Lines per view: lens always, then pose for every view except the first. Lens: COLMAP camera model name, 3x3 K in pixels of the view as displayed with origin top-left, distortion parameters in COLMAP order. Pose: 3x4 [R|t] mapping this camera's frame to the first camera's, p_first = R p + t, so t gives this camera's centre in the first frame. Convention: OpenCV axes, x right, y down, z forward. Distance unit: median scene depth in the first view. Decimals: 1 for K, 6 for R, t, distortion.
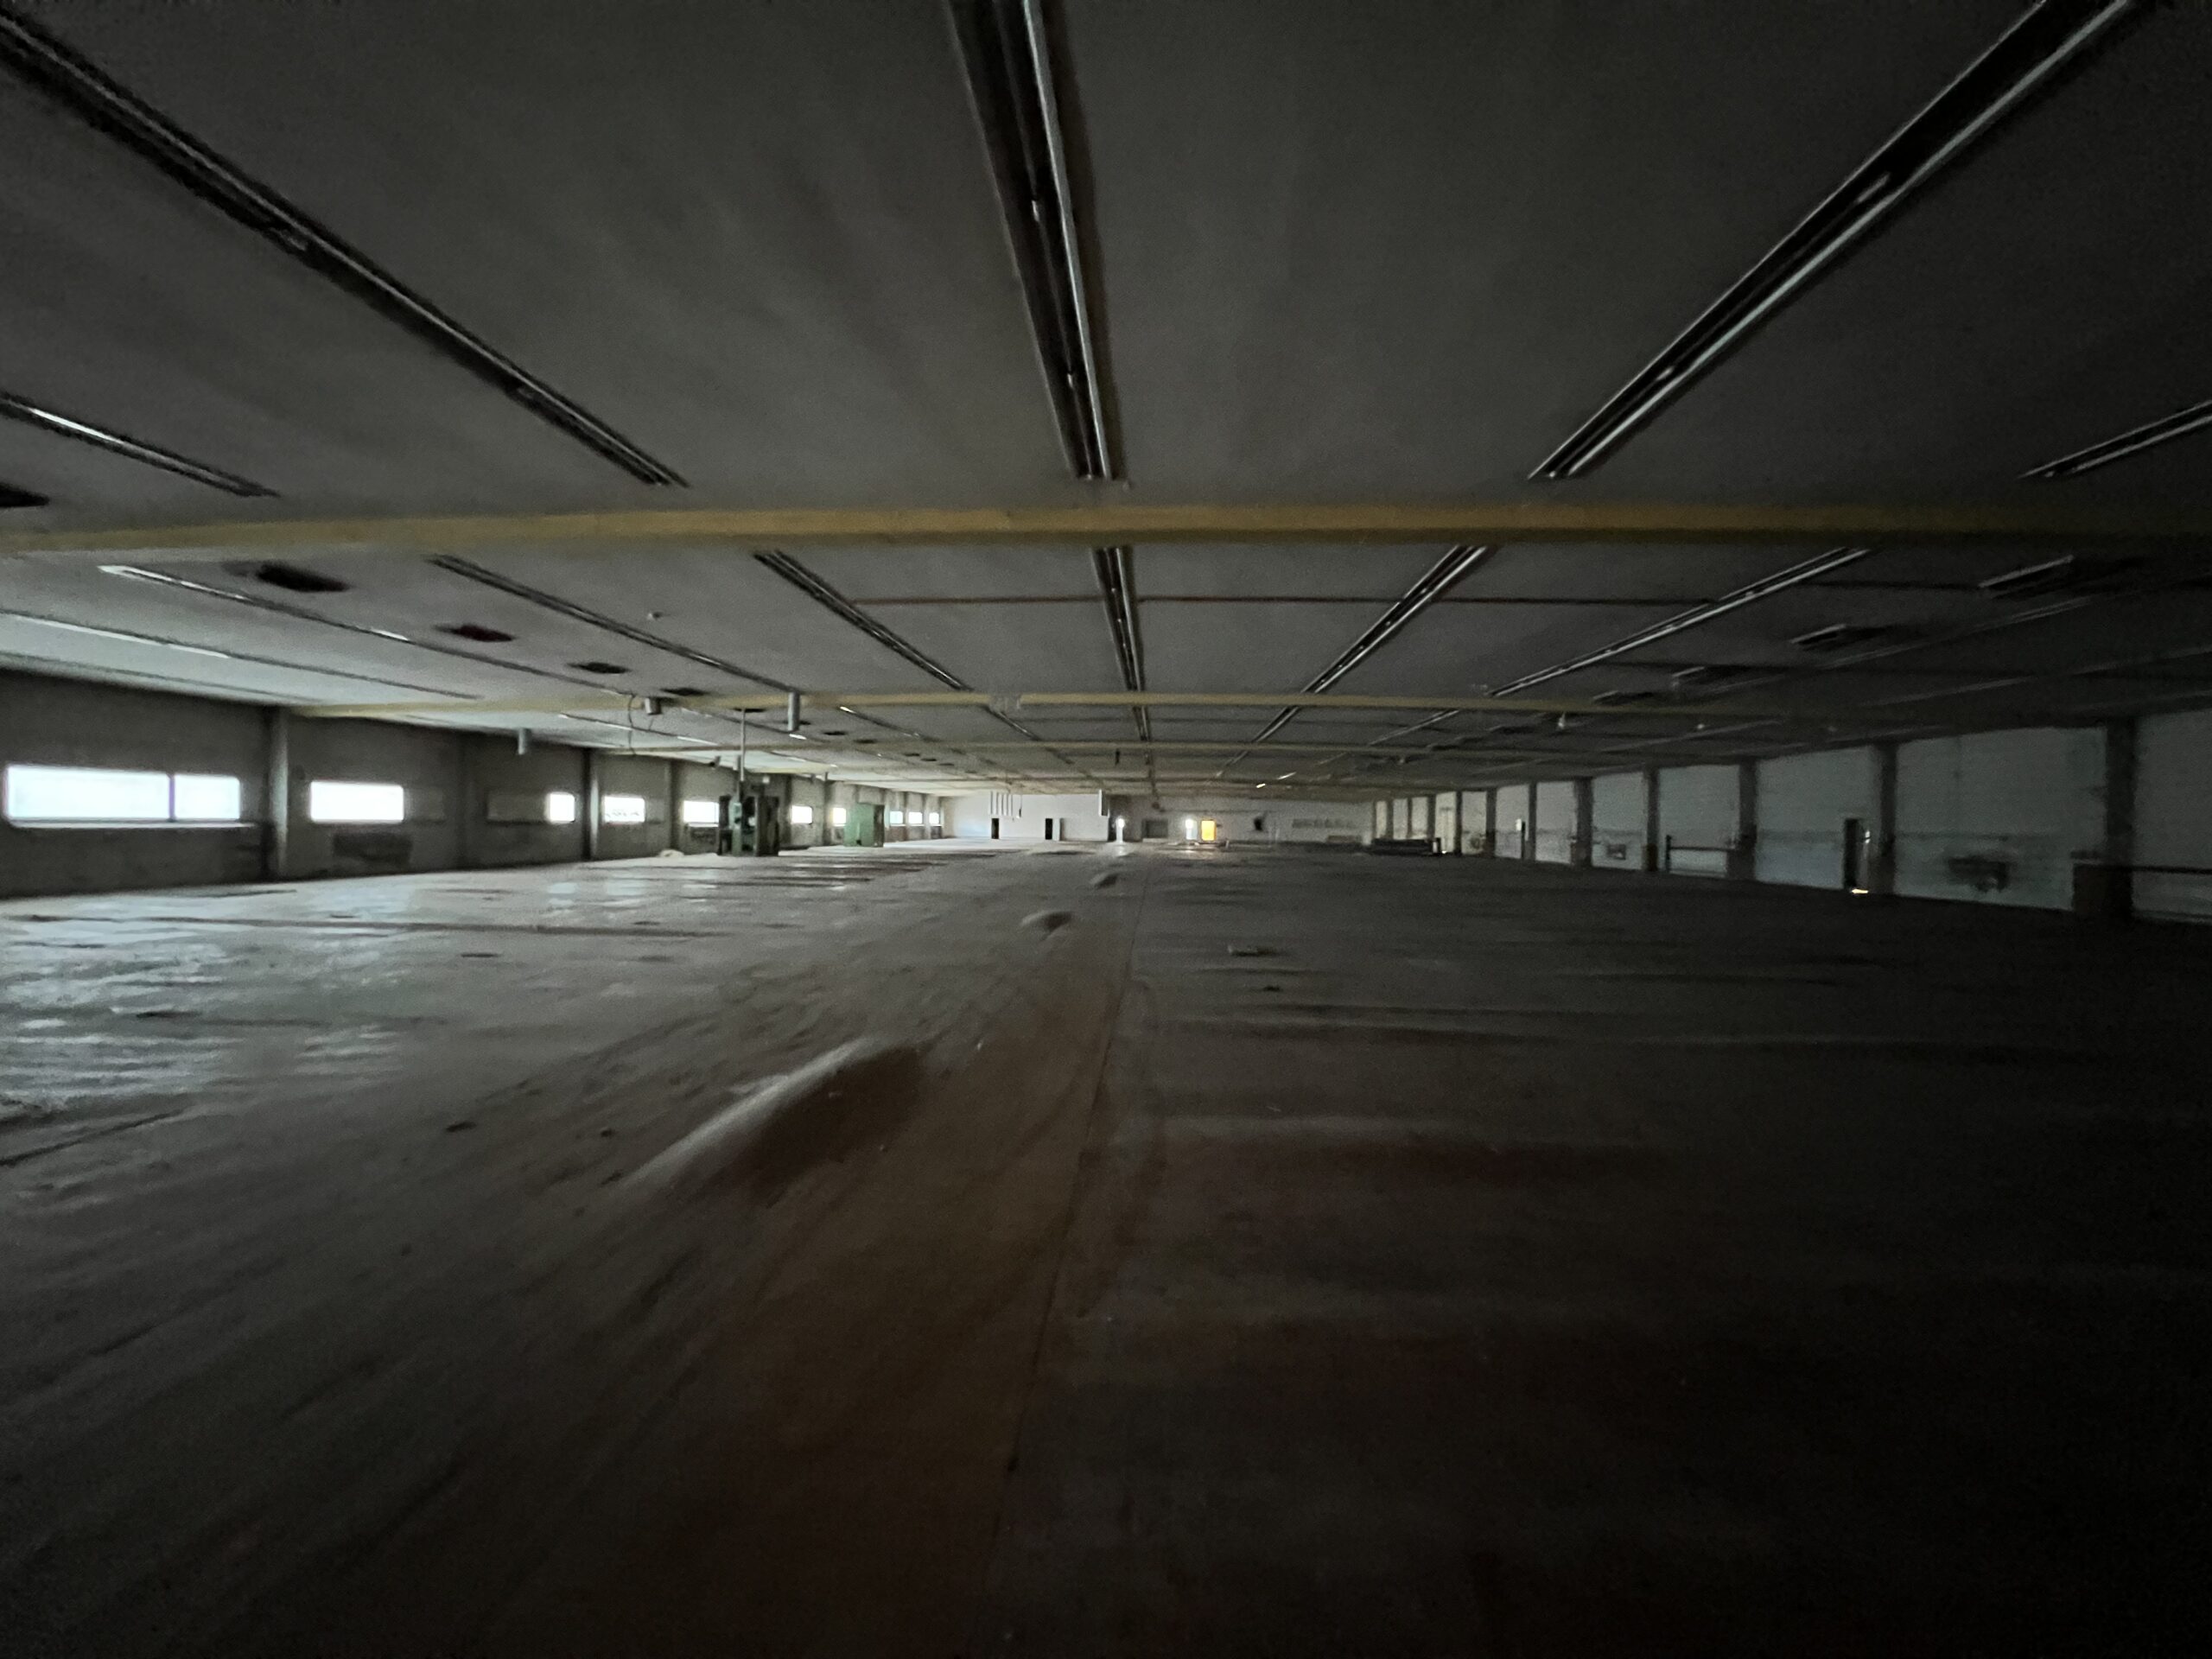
lens RADIAL K [[899.8, 0, 1106.0], [0, 899.8, 829.5], [0, 0, 1]] dist [0.000738, 0.000031]
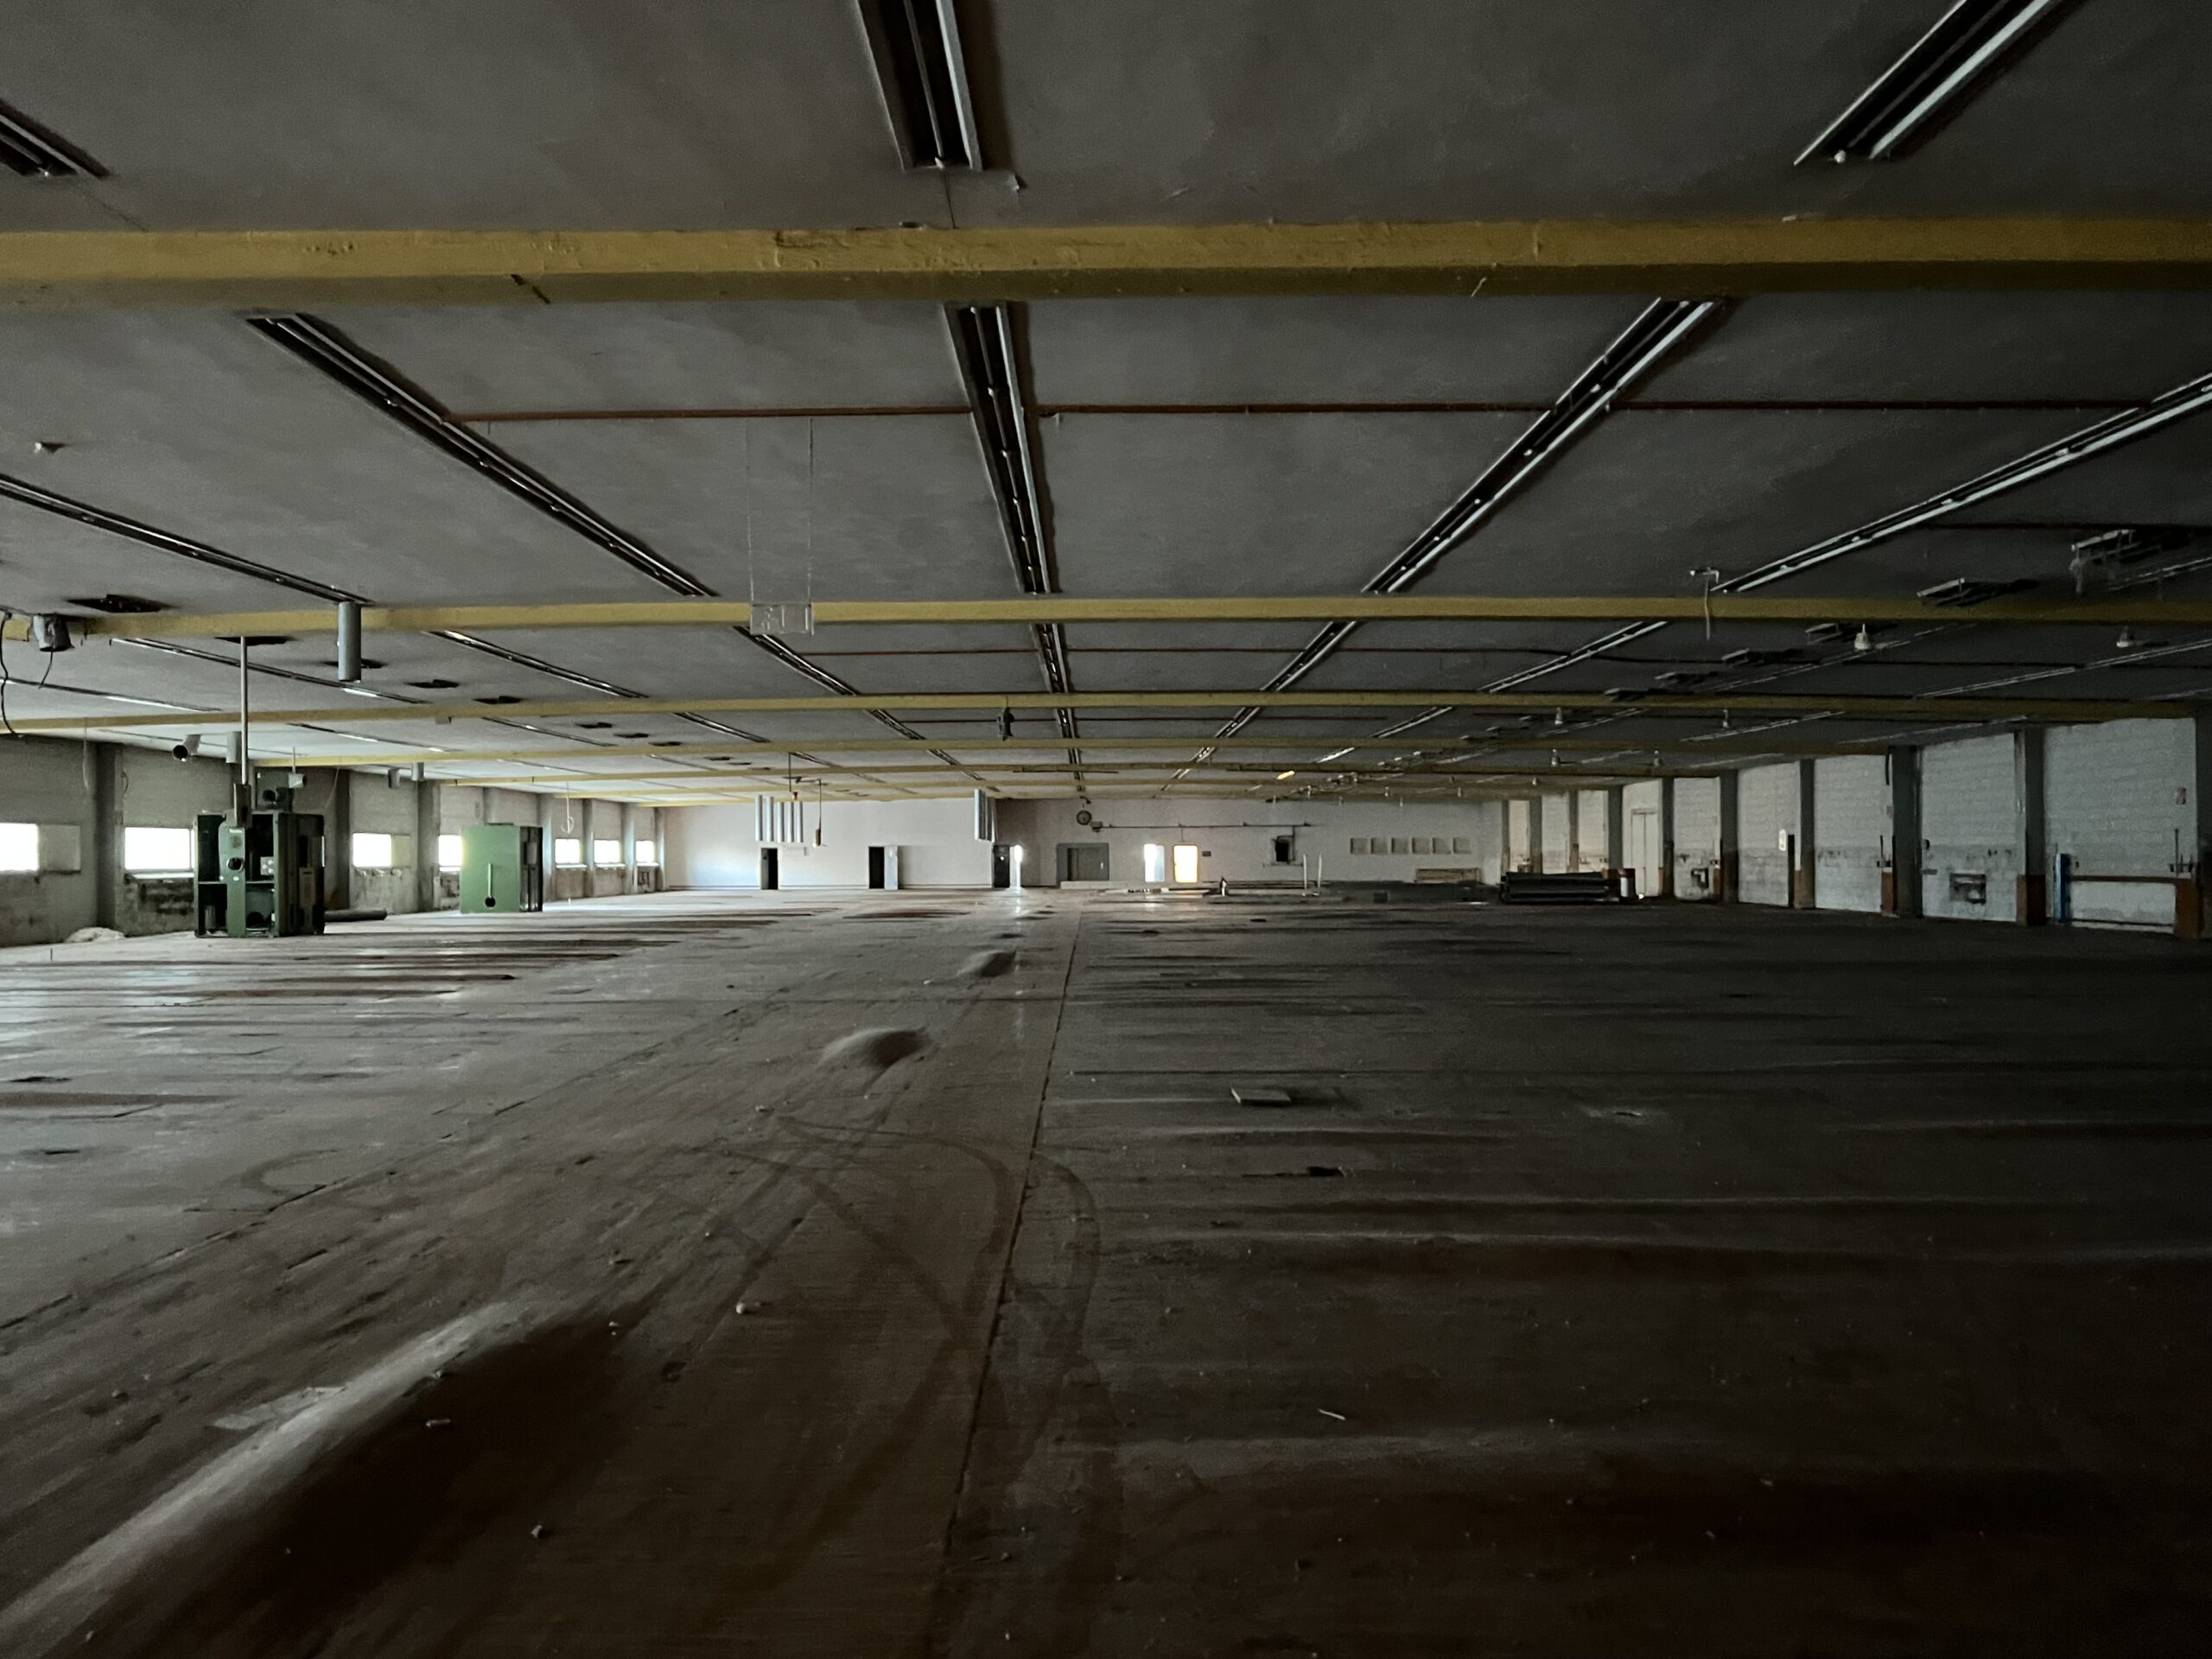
lens RADIAL K [[1723.7, 0, 1106.0], [0, 1723.7, 829.5], [0, 0, 1]] dist [0.000957, 0.000232]
pose [[0.997523, -0.020314, 0.067347, 0.001938], [0.021671, 0.999575, -0.019476, -0.000418], [-0.066923, 0.020887, 0.997540, 0.030663]]
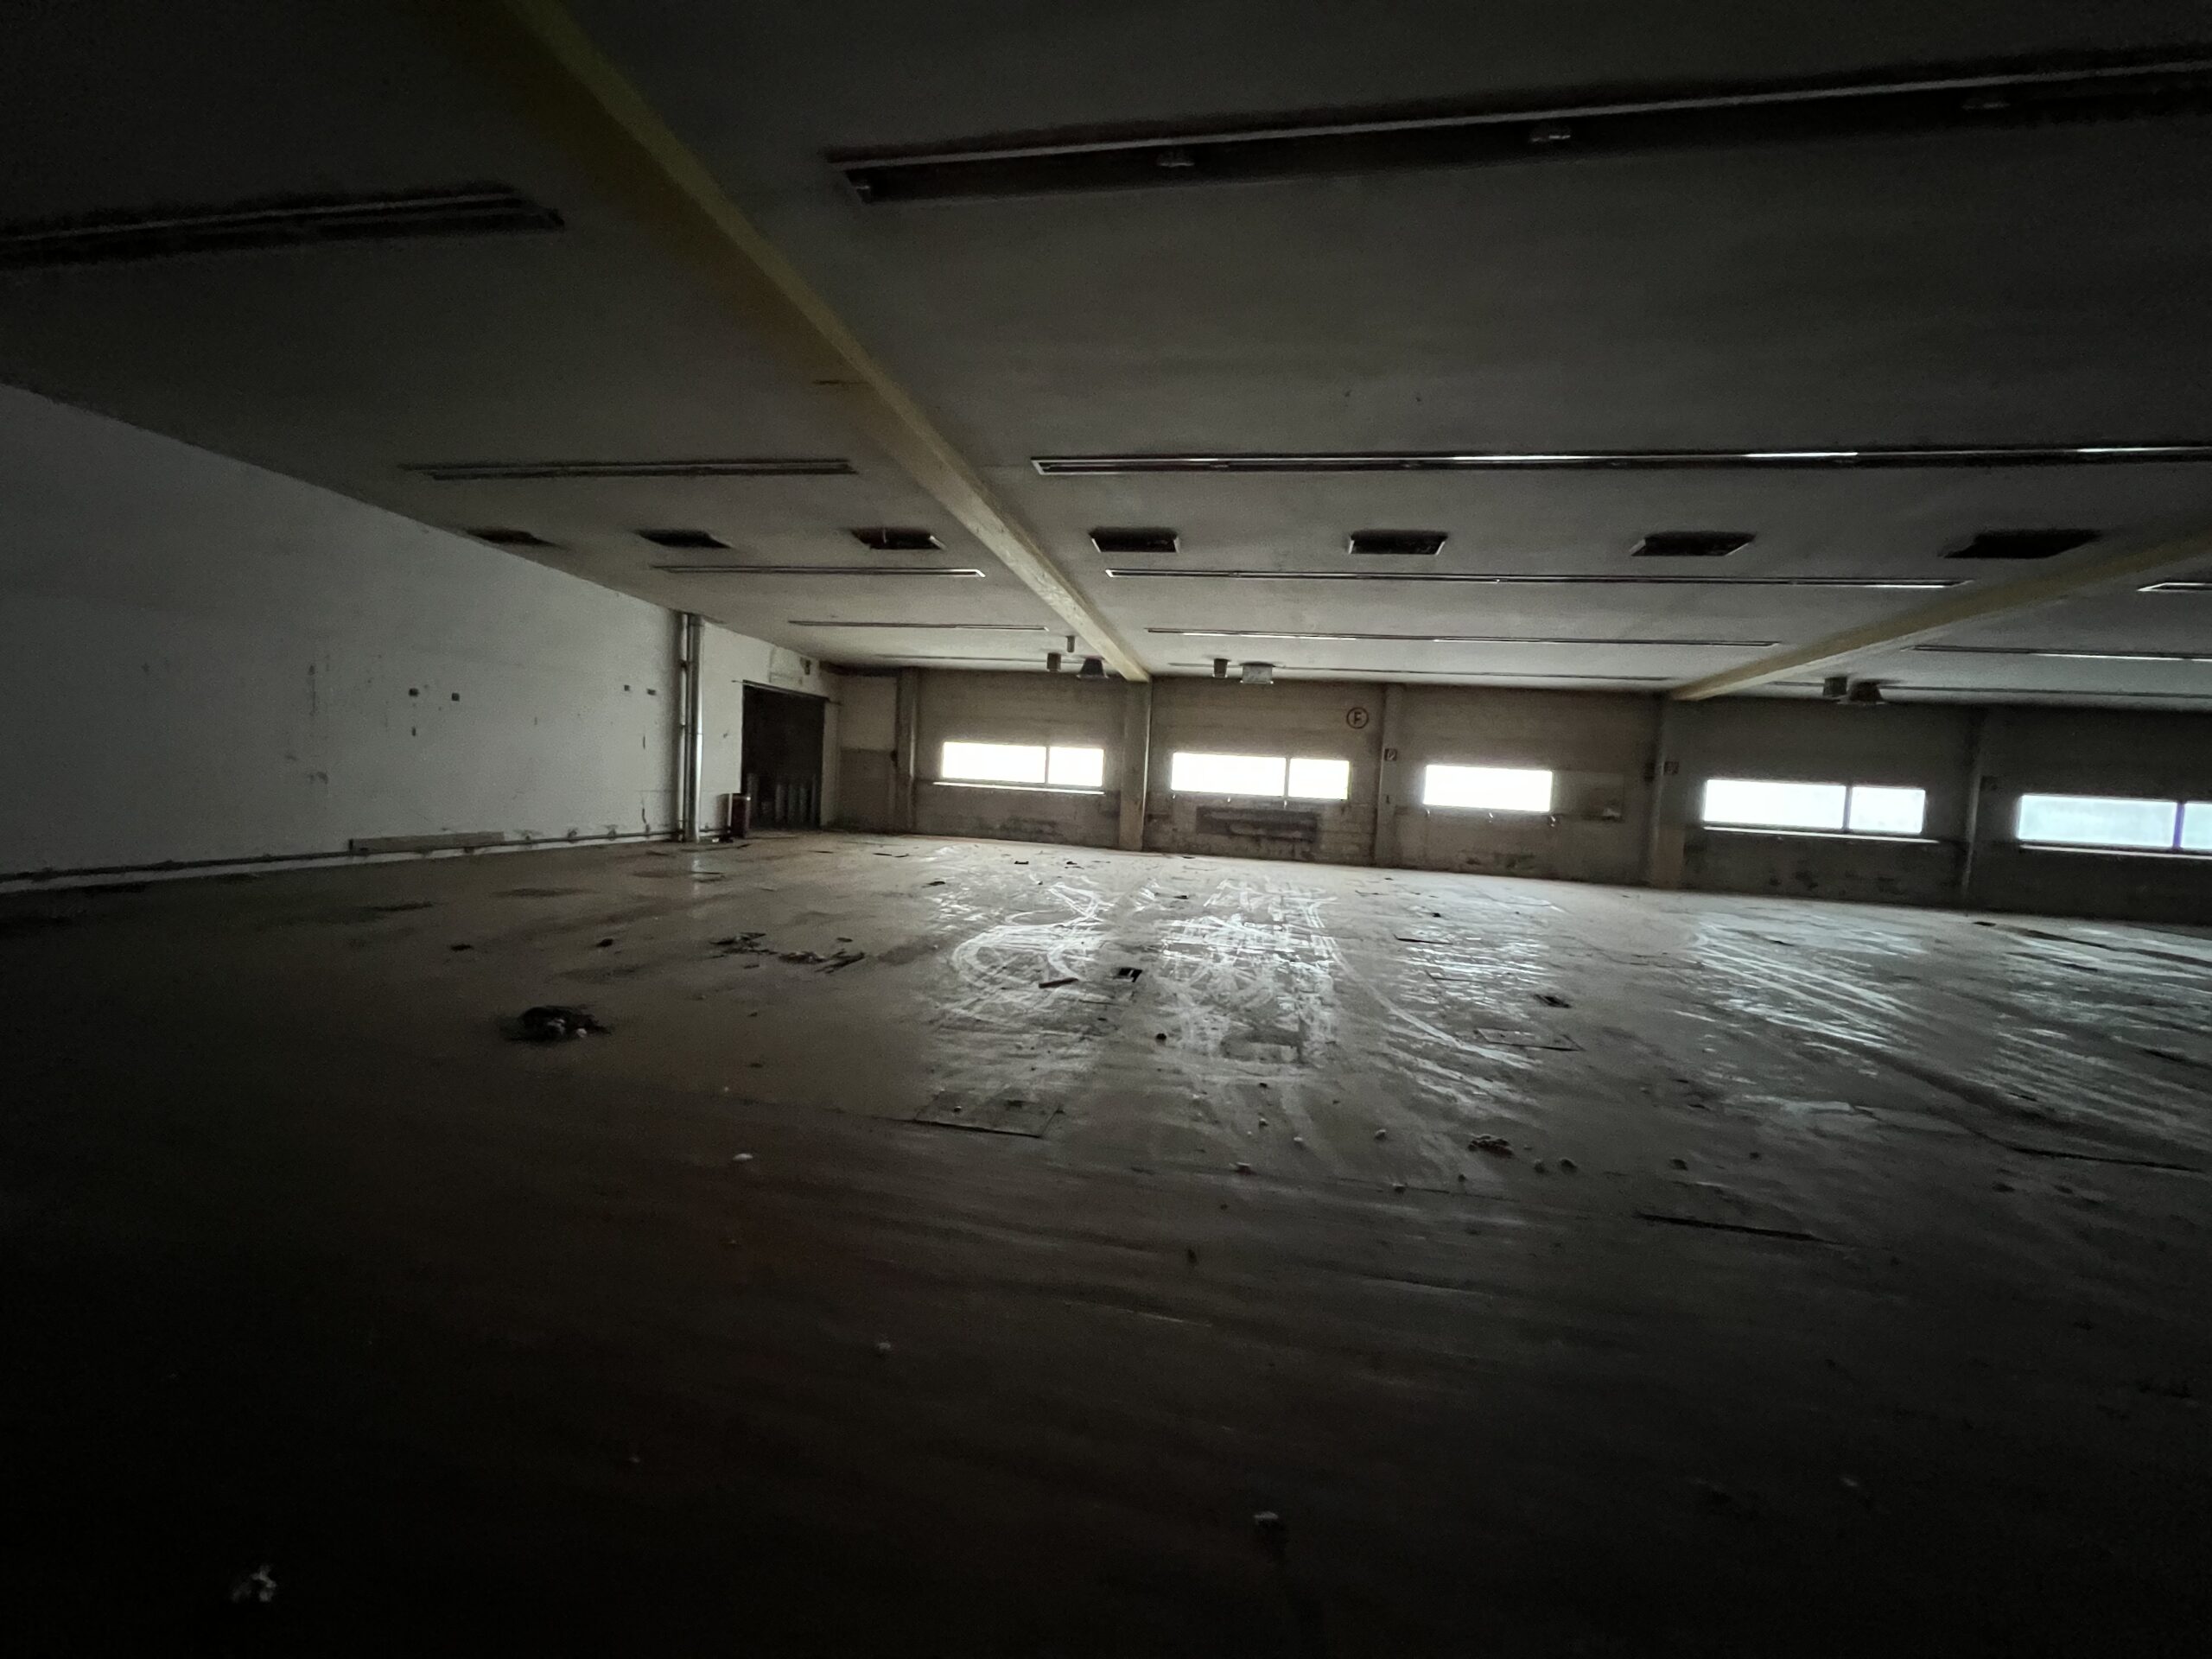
lens RADIAL K [[899.8, 0, 1106.0], [0, 899.8, 829.5], [0, 0, 1]] dist [0.000738, 0.000031]
pose [[-0.119323, 0.035318, -0.992227, 0.062842], [-0.065261, 0.996927, 0.043333, -0.005430], [0.990708, 0.069924, -0.116651, 0.983596]]
